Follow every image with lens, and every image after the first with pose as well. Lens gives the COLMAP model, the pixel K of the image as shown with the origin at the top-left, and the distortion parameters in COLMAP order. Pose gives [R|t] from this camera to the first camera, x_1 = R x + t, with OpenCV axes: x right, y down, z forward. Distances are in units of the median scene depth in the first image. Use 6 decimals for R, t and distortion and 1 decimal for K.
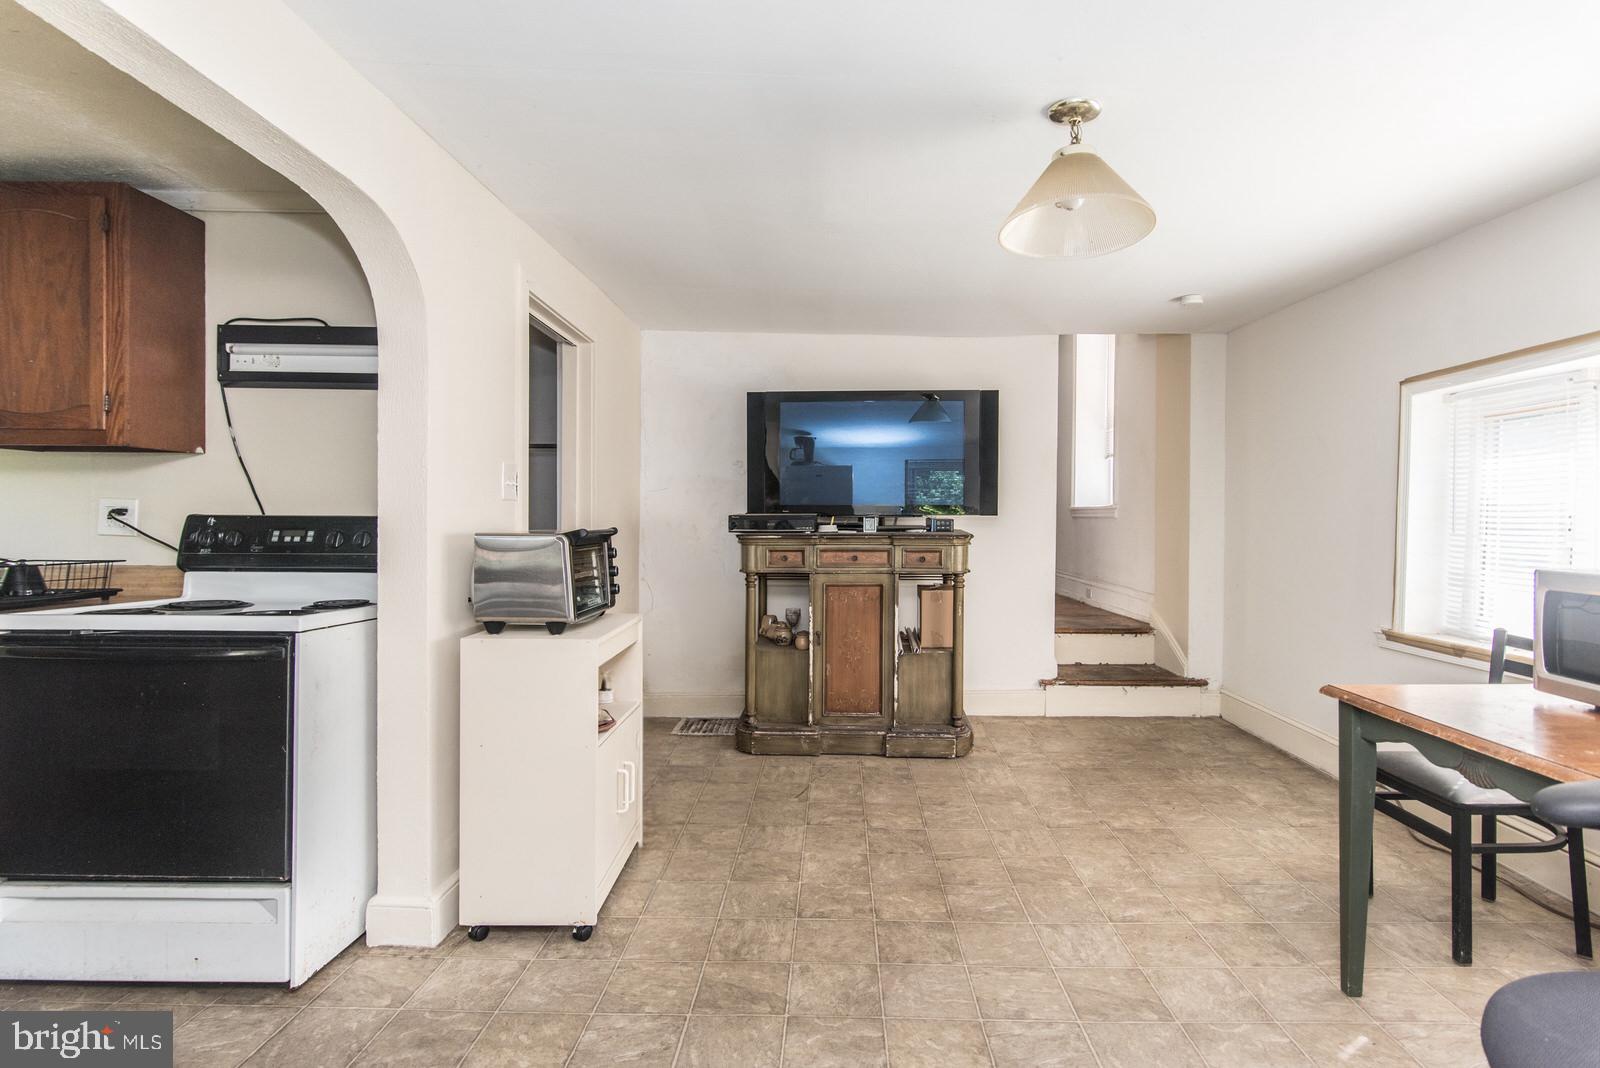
lens RADIAL K [[783.8, 0, 799.1], [0, 783.8, 516.4], [0, 0, 1]] dist [-0.002071, -0.000152]
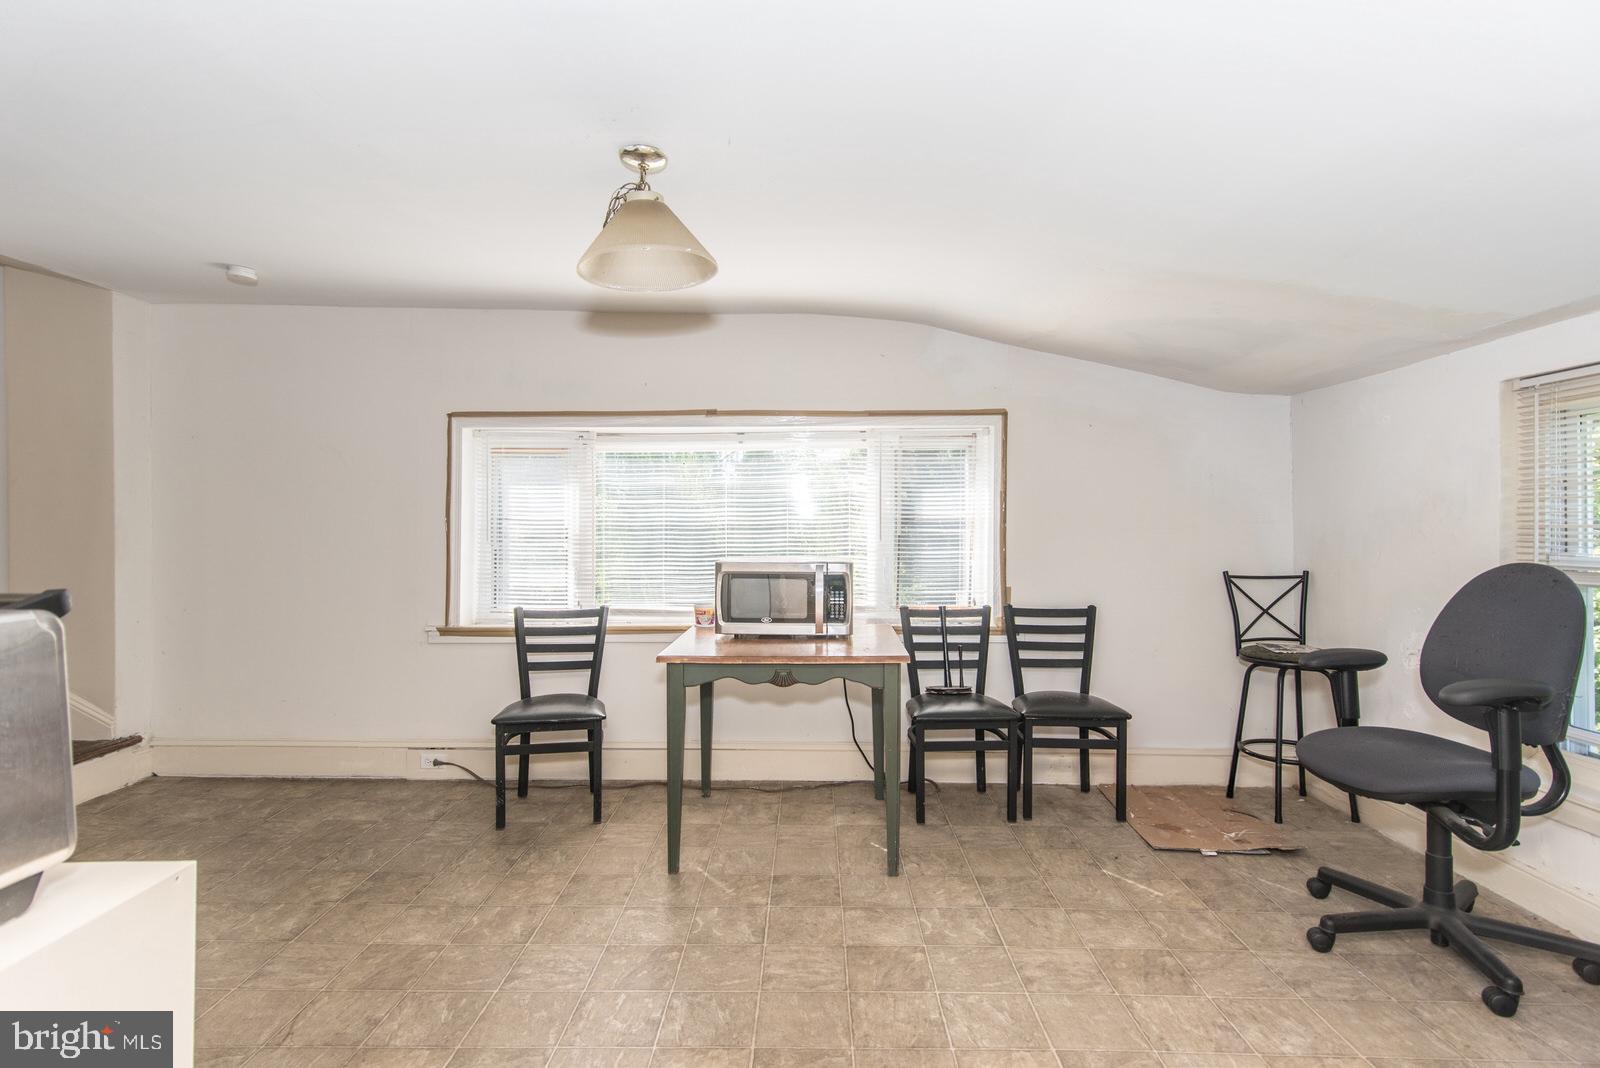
lens RADIAL K [[818.9, 0, 803.4], [0, 818.9, 523.9], [0, 0, 1]] dist [0.023727, -0.000730]
pose [[-0.004182, -0.005617, 0.999975, -0.472634], [0.001507, 0.999983, 0.005623, -0.013225], [-0.999990, 0.001531, -0.004173, 0.478019]]
